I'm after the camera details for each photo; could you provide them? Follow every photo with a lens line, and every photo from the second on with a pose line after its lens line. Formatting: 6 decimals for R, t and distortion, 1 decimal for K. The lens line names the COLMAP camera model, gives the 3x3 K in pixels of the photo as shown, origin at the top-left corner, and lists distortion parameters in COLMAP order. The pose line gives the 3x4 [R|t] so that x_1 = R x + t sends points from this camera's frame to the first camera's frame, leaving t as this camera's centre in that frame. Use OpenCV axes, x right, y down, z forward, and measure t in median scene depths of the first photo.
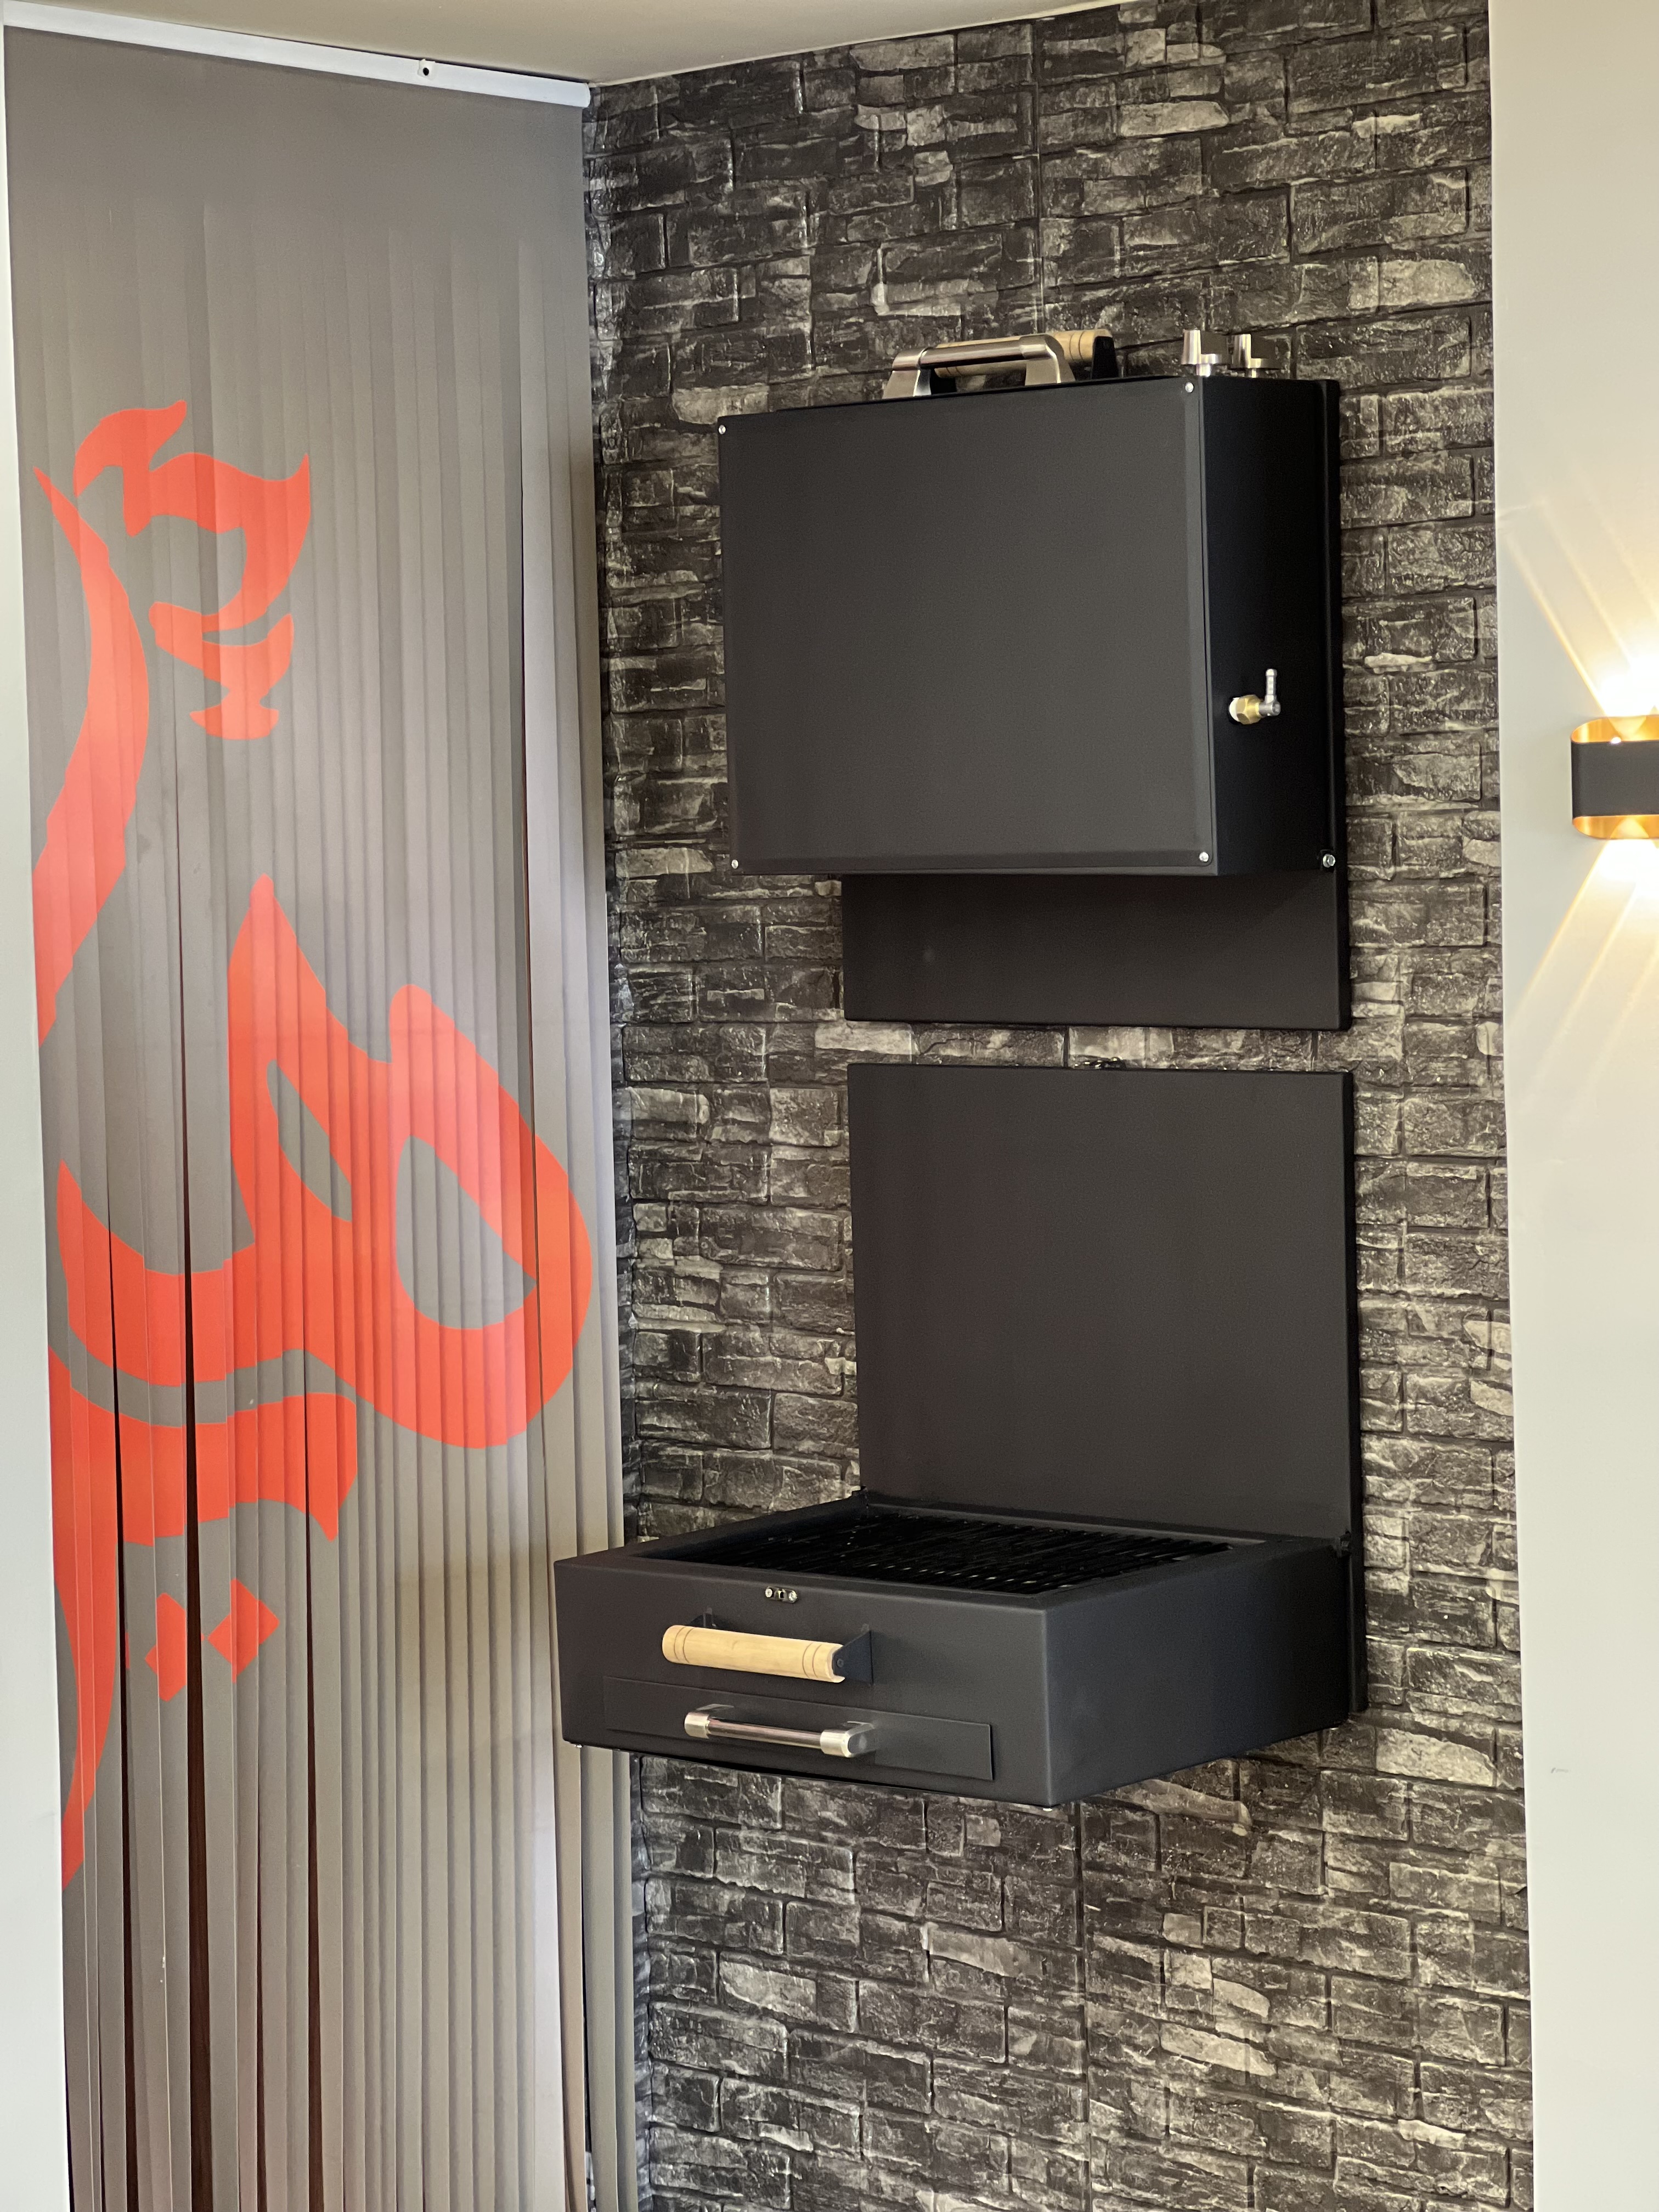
lens RADIAL K [[4896.1, 0, 834.3], [0, 4896.1, 1108.0], [0, 0, 1]] dist [0.237009, 0.000000]
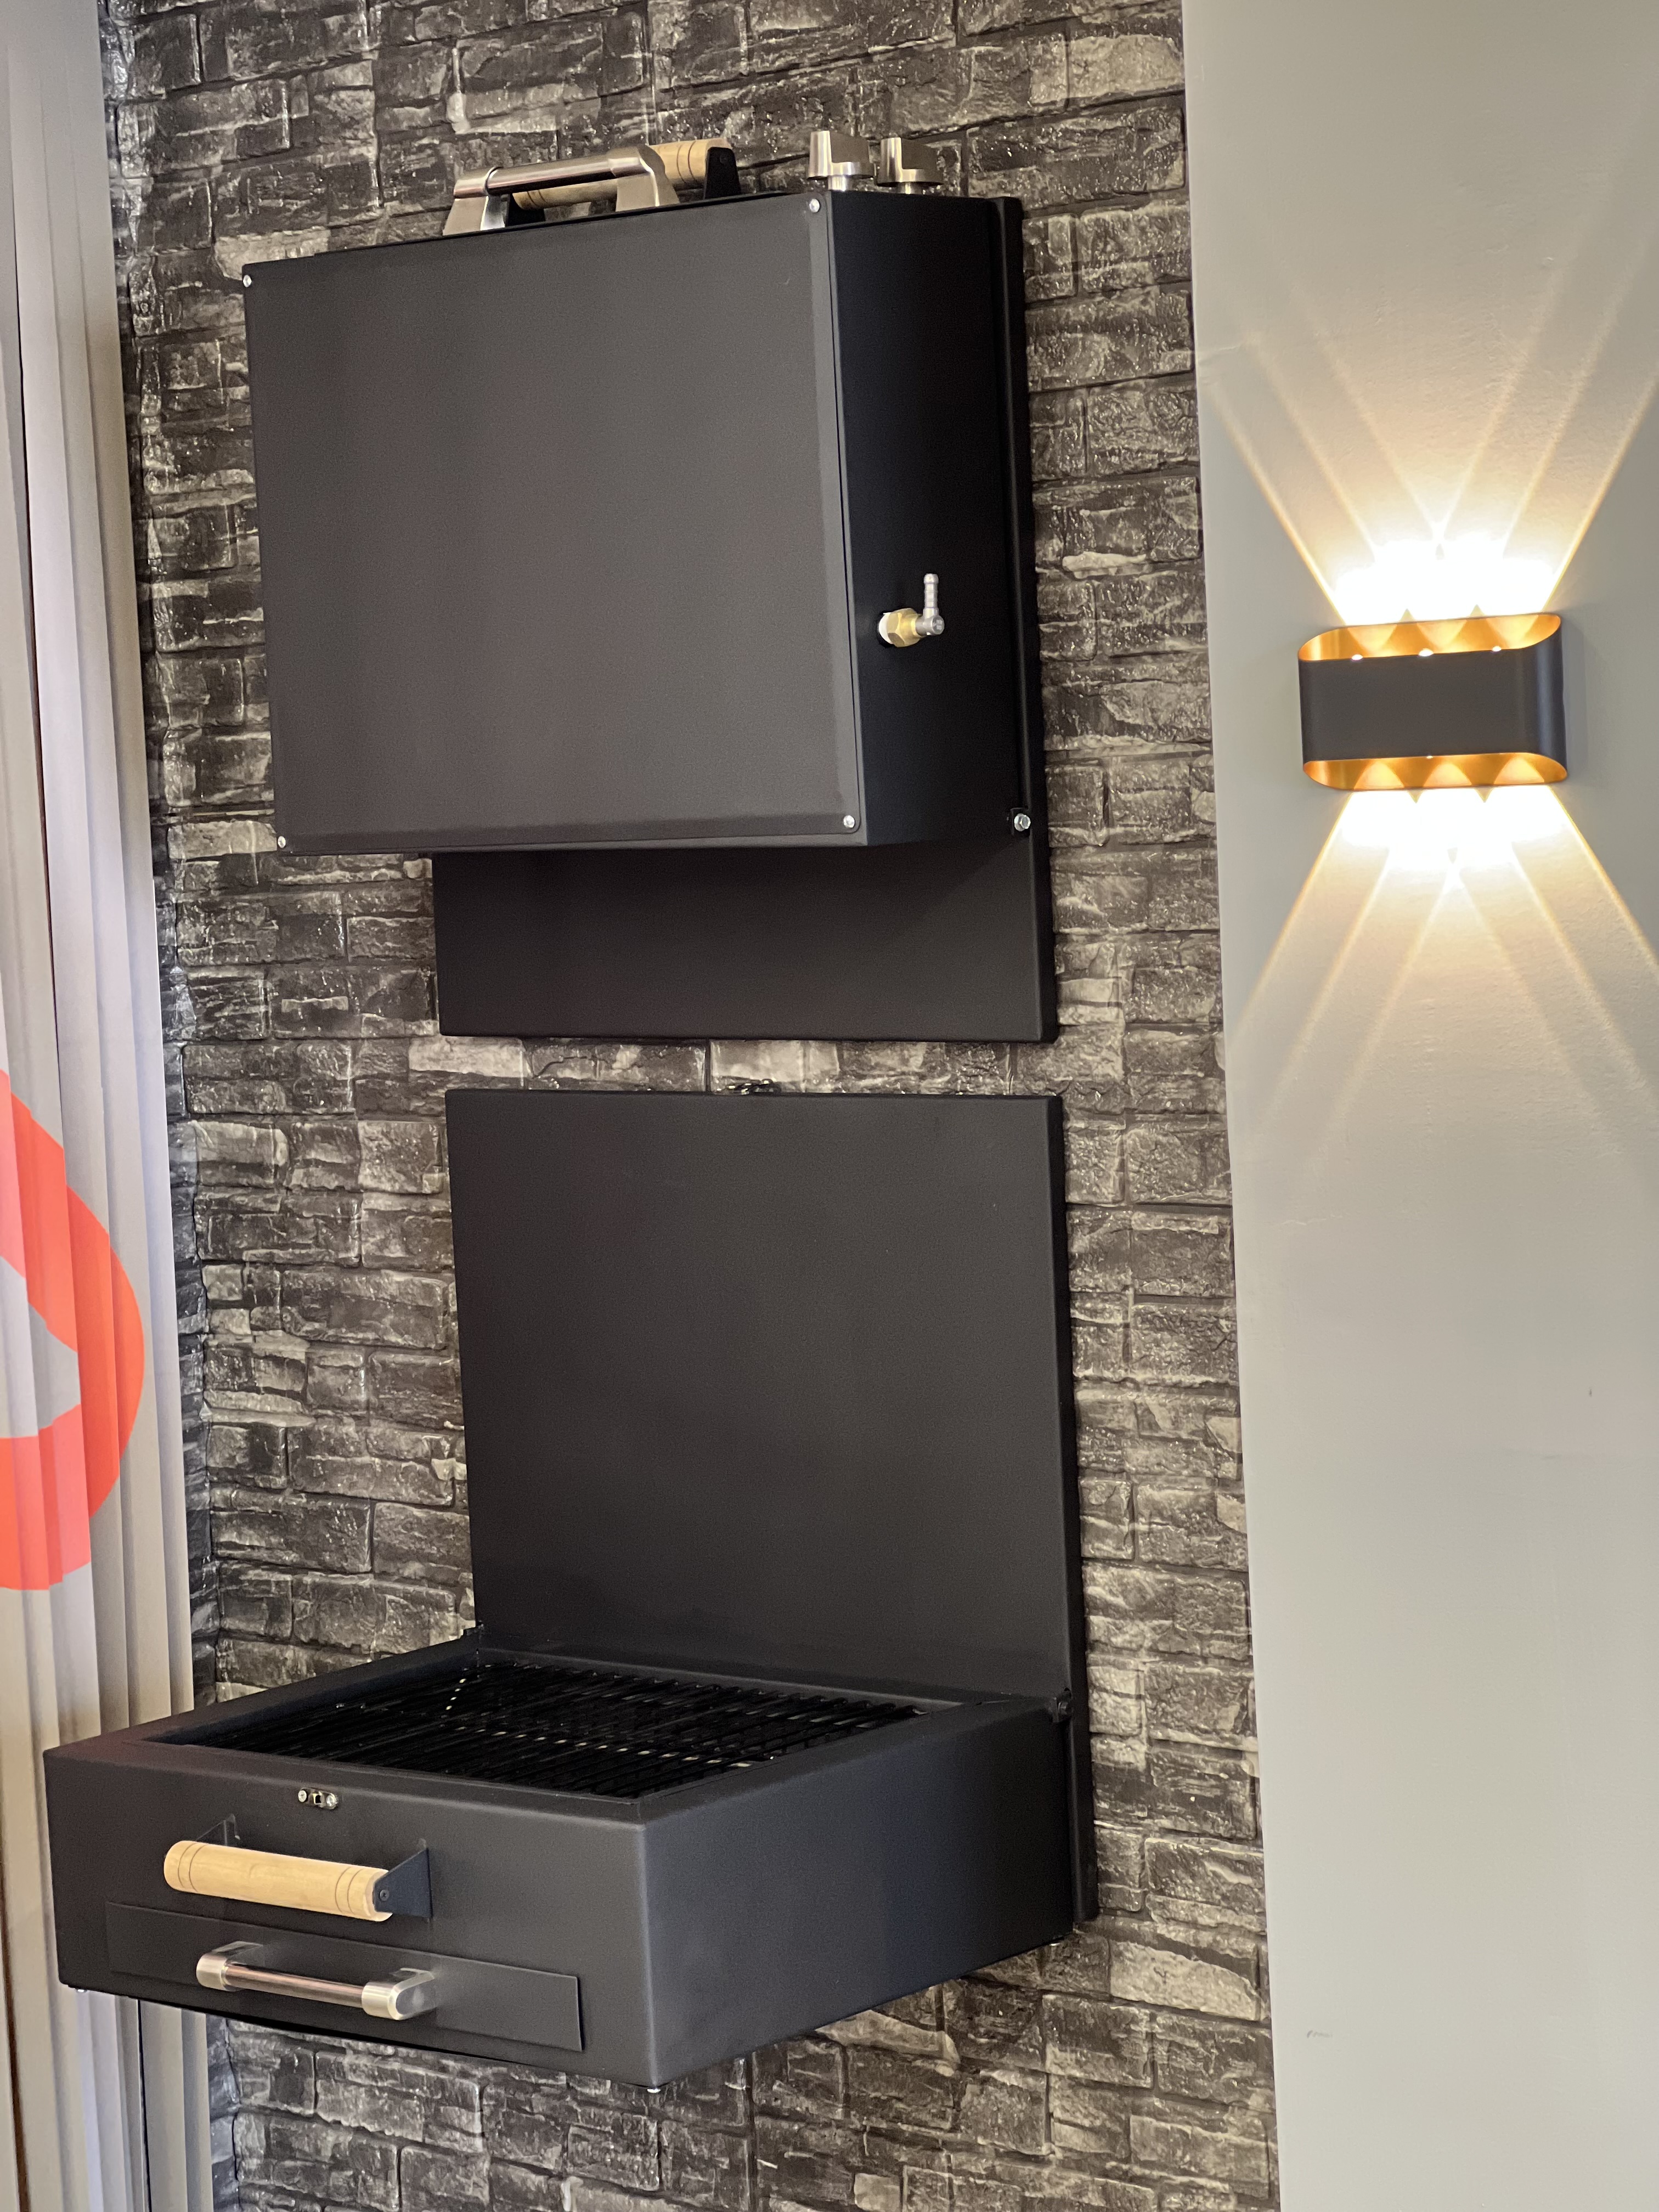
lens RADIAL K [[4896.1, 0, 829.0], [0, 4896.1, 1088.7], [0, 0, 1]] dist [0.237009, 0.000000]
pose [[0.999760, -0.020033, 0.008838, 0.060783], [0.019985, 0.999785, 0.005513, -0.013053], [-0.008947, -0.005335, 0.999946, 0.222723]]
